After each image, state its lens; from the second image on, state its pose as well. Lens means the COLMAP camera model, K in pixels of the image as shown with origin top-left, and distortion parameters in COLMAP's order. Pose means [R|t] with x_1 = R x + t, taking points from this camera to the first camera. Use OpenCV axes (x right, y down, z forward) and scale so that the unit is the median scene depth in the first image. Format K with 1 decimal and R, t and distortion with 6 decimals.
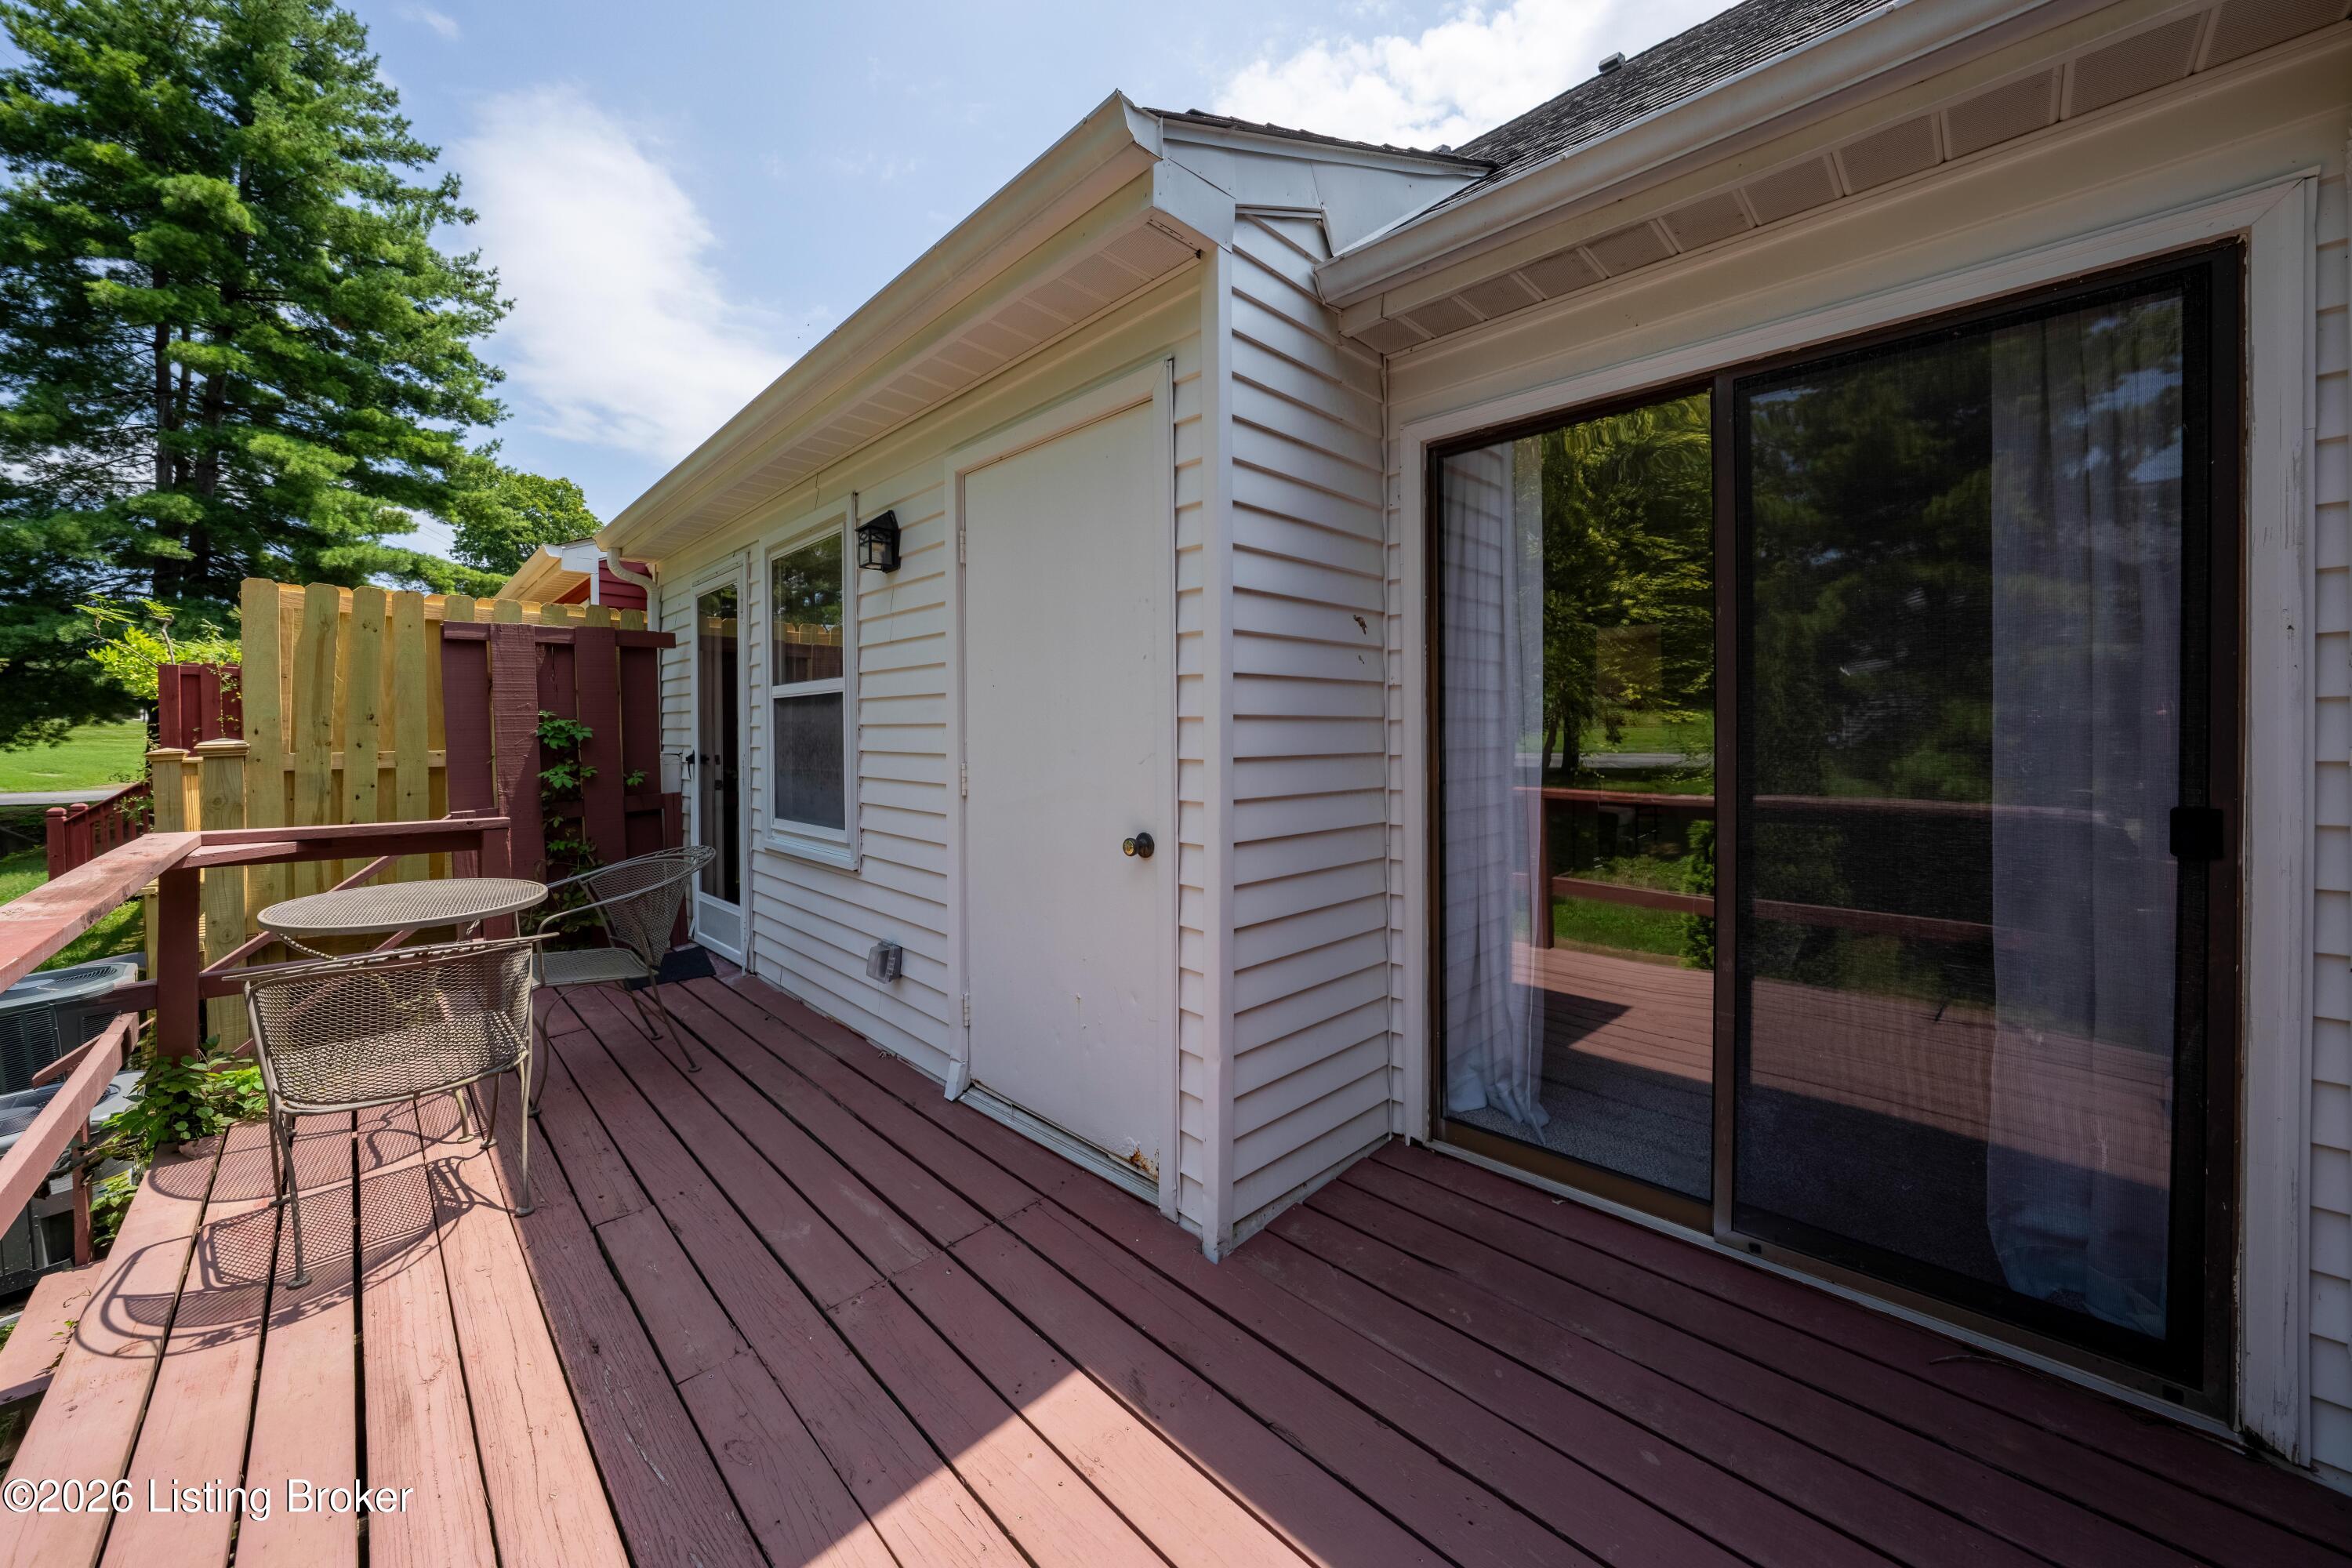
lens RADIAL K [[858.8, 0, 1158.0], [0, 858.8, 706.4], [0, 0, 1]] dist [-0.000317, 0.000147]
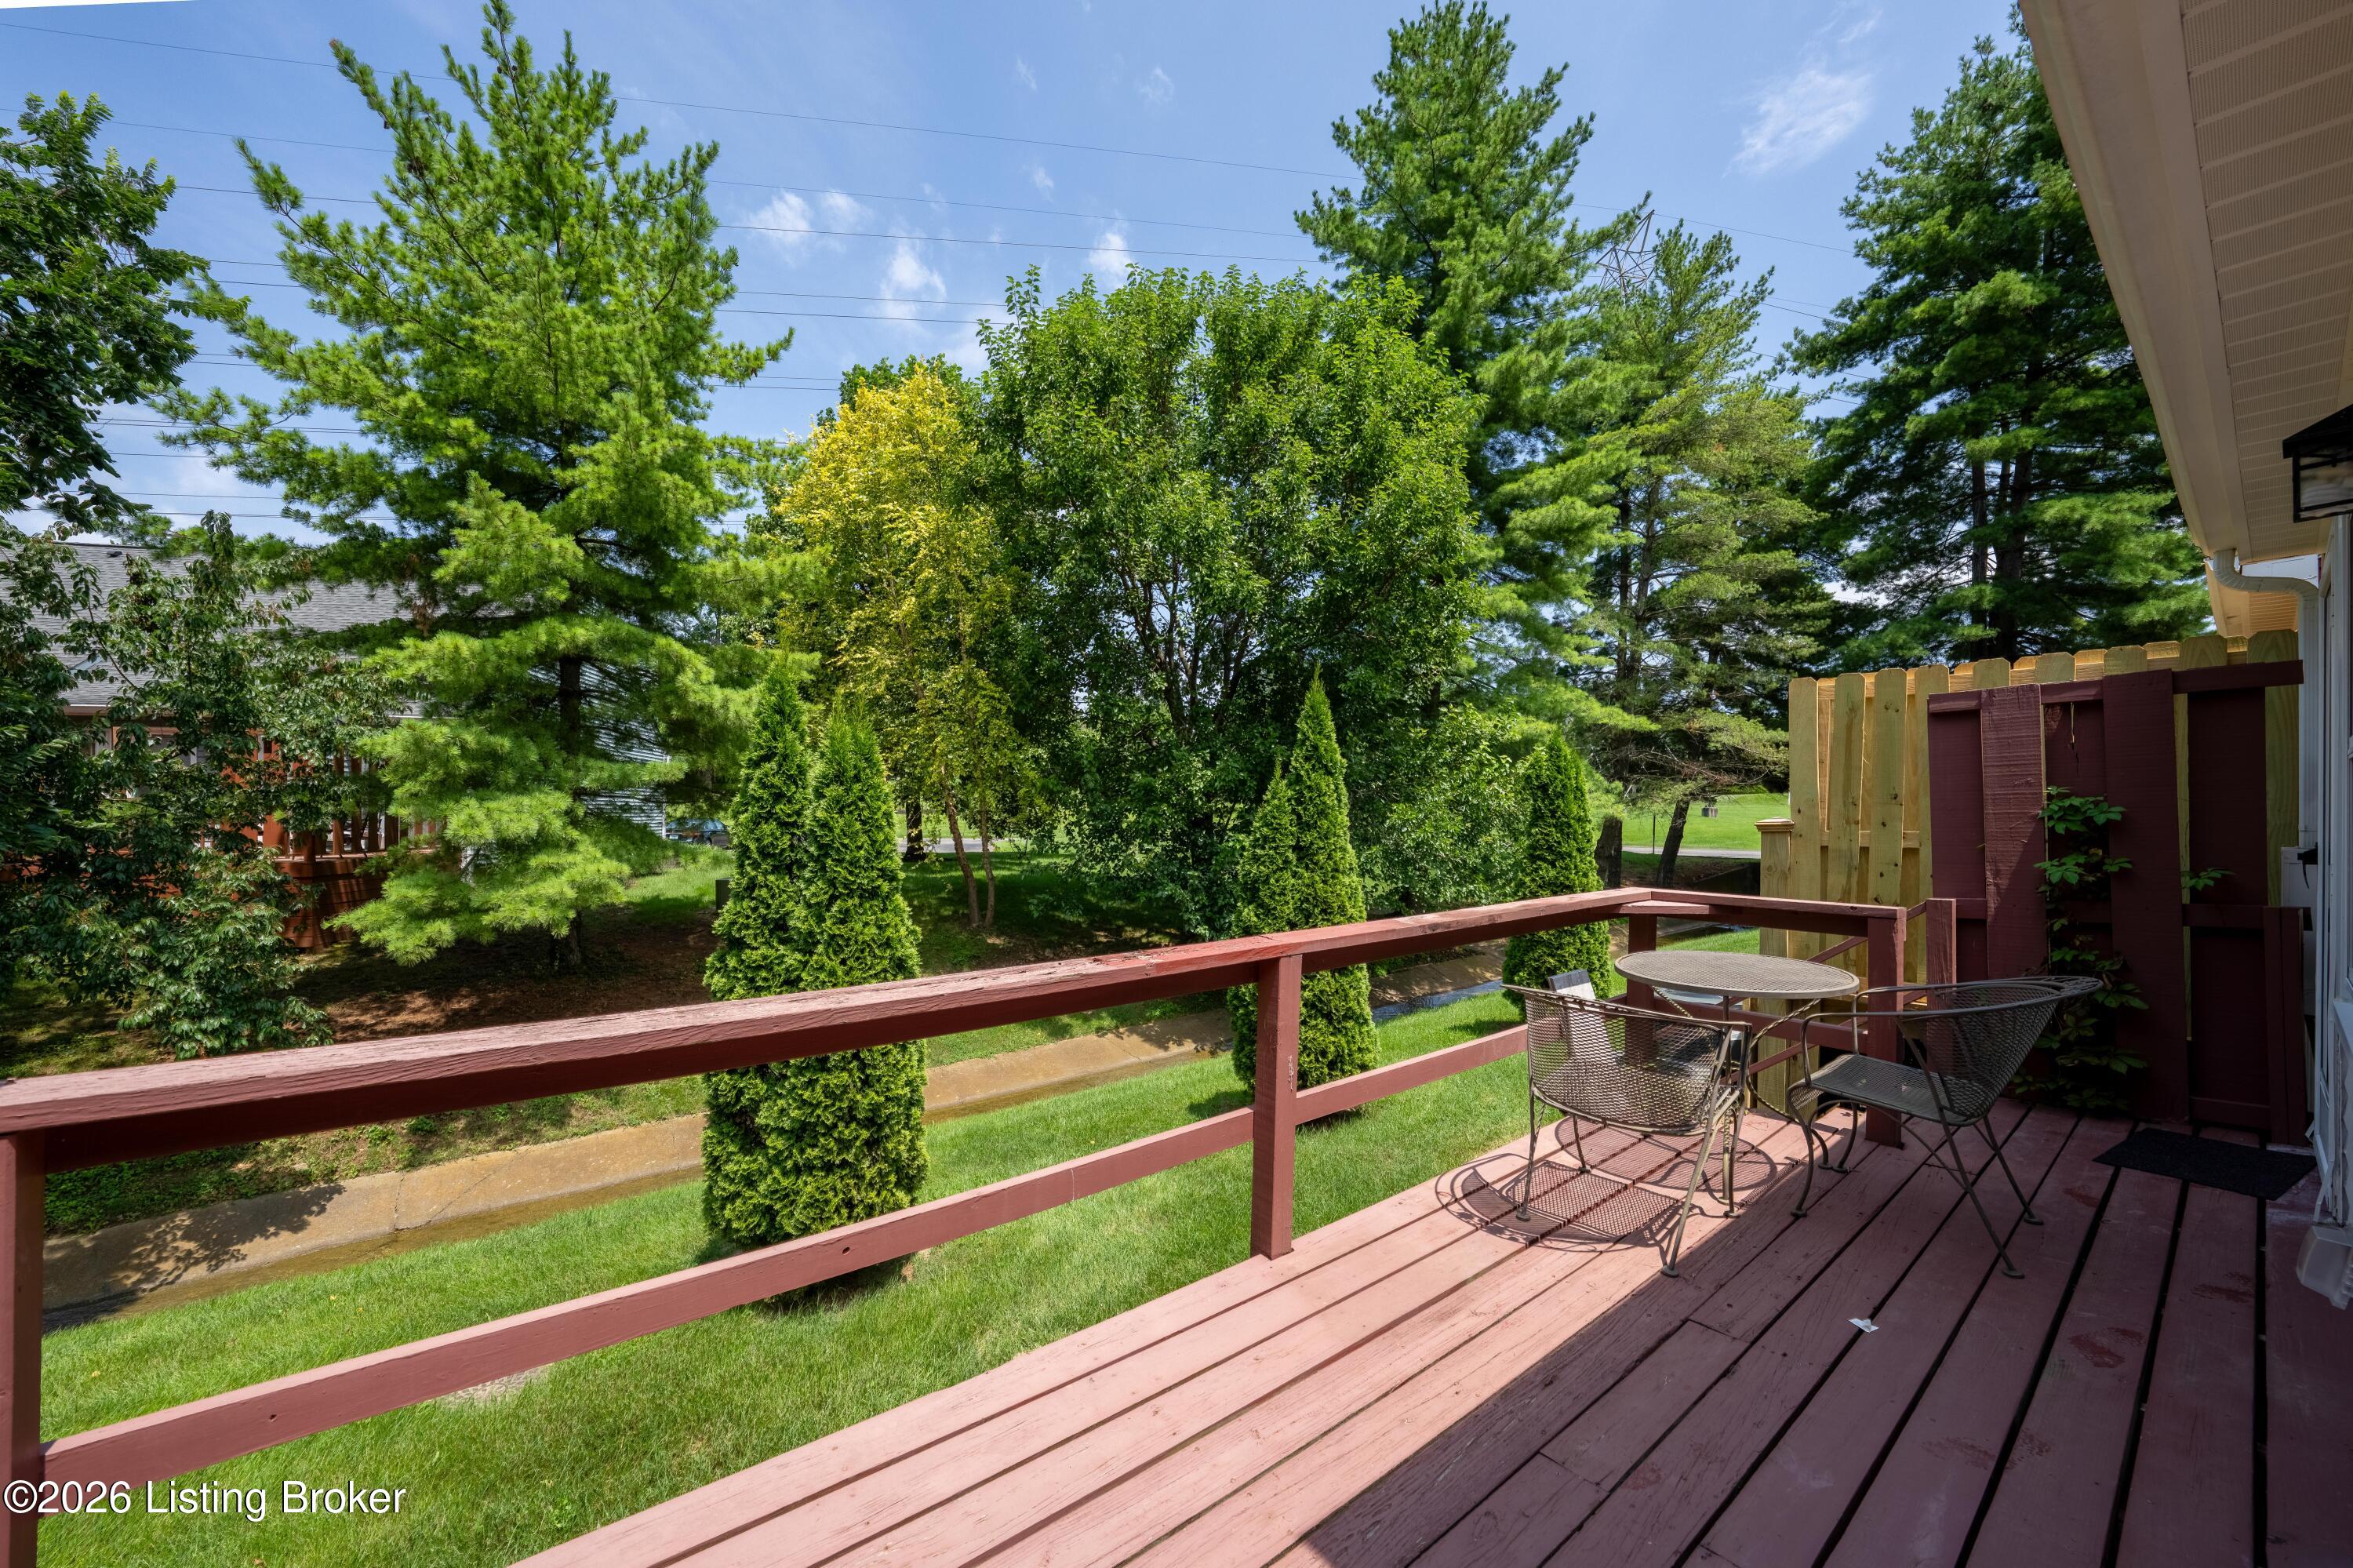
lens RADIAL K [[900.3, 0, 1176.5], [0, 900.3, 784.0], [0, 0, 1]] dist [-0.001134, -0.000071]
pose [[-0.097420, -0.023087, -0.994976, 0.220215], [0.033522, 0.999088, -0.026465, -0.002867], [0.994679, -0.035931, -0.096557, 0.261104]]
